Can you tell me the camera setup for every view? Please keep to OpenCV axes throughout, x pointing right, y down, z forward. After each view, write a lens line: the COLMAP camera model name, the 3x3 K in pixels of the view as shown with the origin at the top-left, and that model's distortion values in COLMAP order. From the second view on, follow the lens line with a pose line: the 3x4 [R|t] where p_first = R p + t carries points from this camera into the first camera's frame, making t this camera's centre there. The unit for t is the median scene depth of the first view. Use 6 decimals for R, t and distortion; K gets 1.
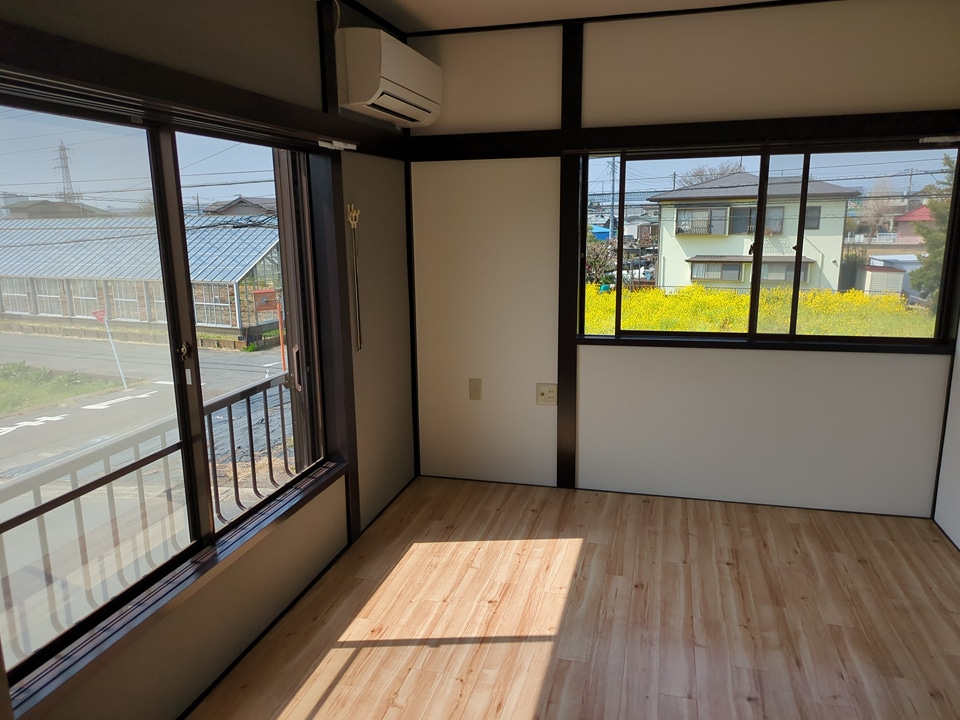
lens RADIAL K [[704.6, 0, 460.2], [0, 704.6, 363.7], [0, 0, 1]] dist [0.003409, -0.003744]
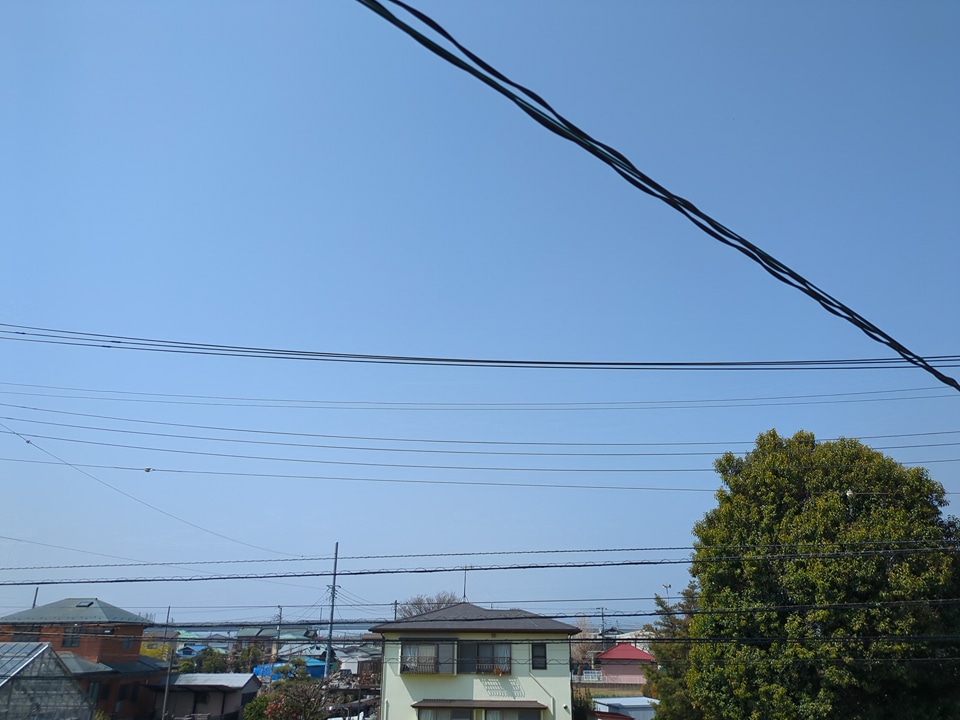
lens RADIAL K [[704.6, 0, 460.2], [0, 704.6, 363.7], [0, 0, 1]] dist [0.003409, -0.003744]
pose [[0.928576, 0.161027, 0.334390, 0.021817], [0.050379, 0.837949, -0.543418, -0.026590], [-0.367707, 0.521451, 0.769987, 0.103577]]
